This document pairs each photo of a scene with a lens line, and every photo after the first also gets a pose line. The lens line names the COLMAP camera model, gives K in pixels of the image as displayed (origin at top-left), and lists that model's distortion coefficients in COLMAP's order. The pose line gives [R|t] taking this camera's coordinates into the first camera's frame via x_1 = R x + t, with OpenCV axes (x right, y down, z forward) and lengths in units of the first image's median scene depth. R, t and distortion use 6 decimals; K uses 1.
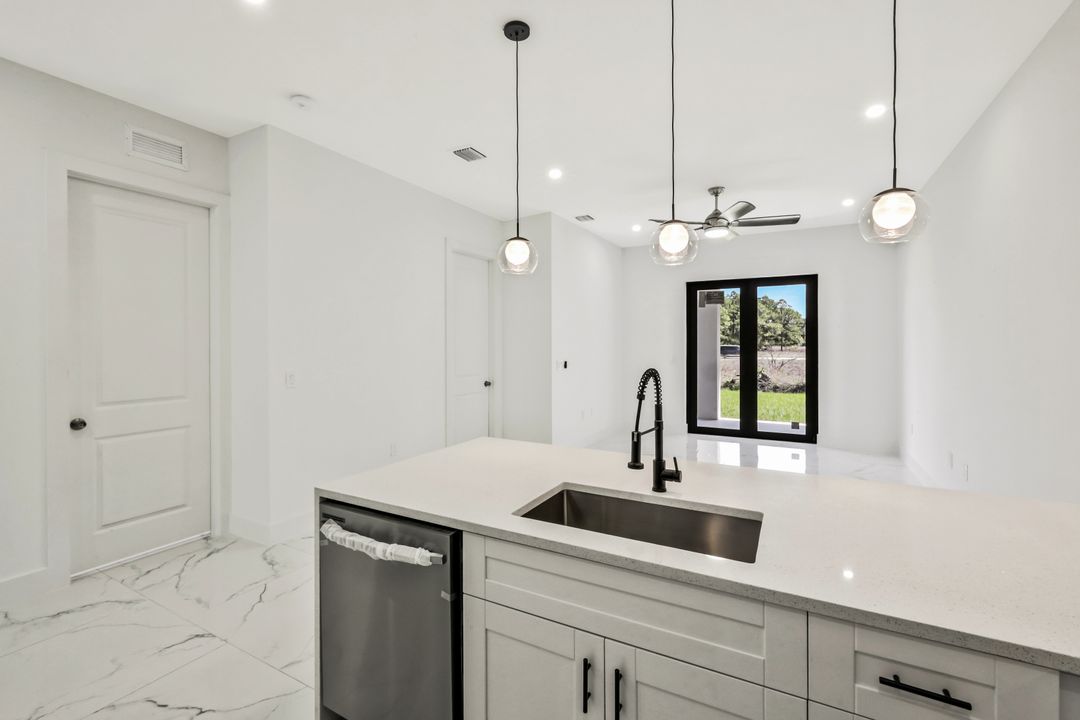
lens RADIAL K [[481.3, 0, 537.8], [0, 481.3, 347.3], [0, 0, 1]] dist [0.033084, -0.000089]
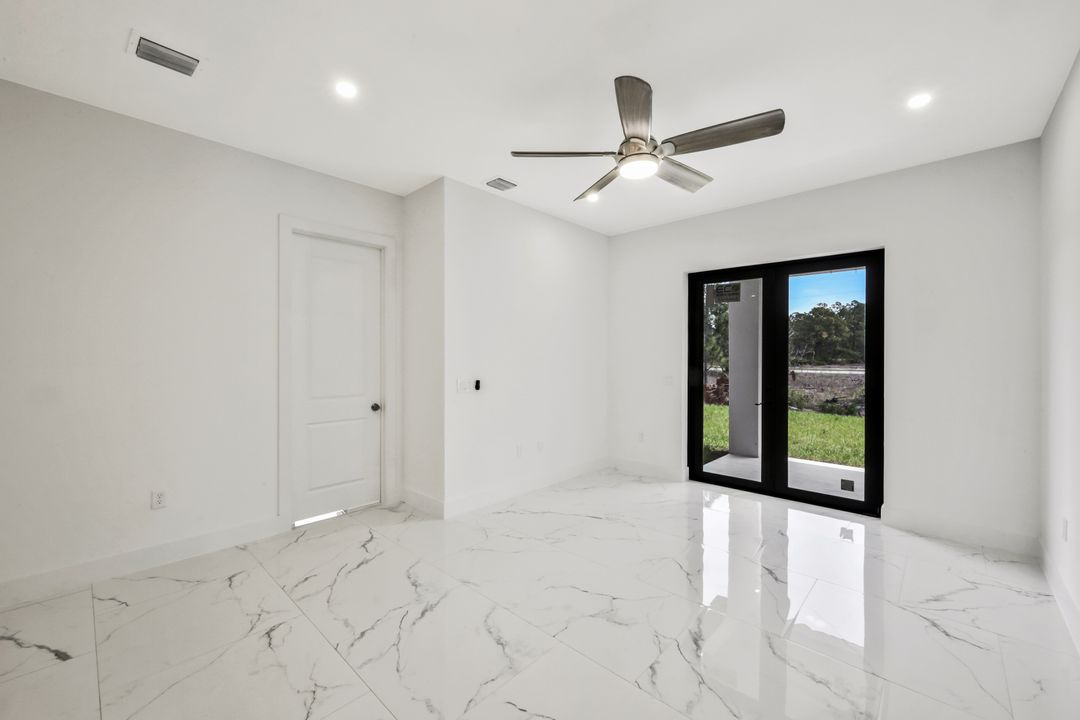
lens RADIAL K [[430.7, 0, 538.8], [0, 430.7, 353.6], [0, 0, 1]] dist [0.003892, 0.000343]
pose [[0.967501, 0.004441, -0.252829, 0.277612], [-0.007241, 0.999922, -0.010145, -0.005247], [0.252765, 0.011646, 0.967458, 0.340269]]
